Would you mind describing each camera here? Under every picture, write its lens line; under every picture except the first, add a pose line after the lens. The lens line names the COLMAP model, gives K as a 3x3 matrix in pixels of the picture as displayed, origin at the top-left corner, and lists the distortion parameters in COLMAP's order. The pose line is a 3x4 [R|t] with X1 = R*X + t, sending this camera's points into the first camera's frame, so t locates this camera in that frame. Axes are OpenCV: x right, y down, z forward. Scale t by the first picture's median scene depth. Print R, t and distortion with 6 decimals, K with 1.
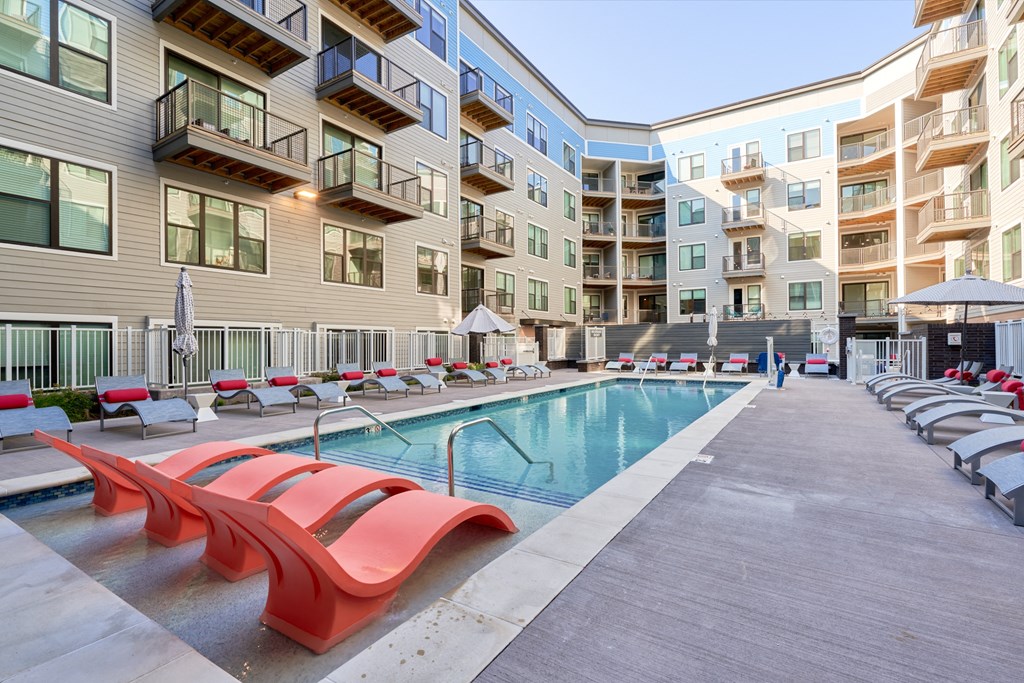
lens RADIAL K [[472.4, 0, 512.1], [0, 472.4, 342.1], [0, 0, 1]] dist [0.001447, 0.001435]
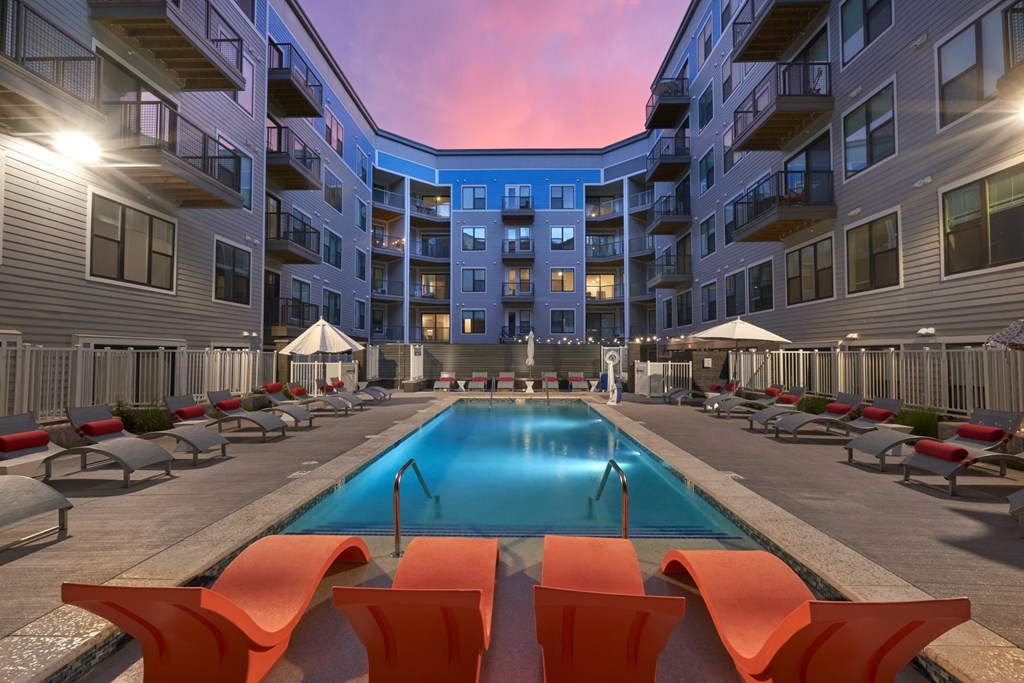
lens RADIAL K [[472.4, 0, 509.6], [0, 472.4, 341.5], [0, 0, 1]] dist [0.001447, 0.001435]
pose [[0.855995, 0.024316, 0.516411, -0.112833], [-0.009396, 0.999460, -0.031487, -0.008060], [-0.516898, 0.022100, 0.855762, 0.043760]]
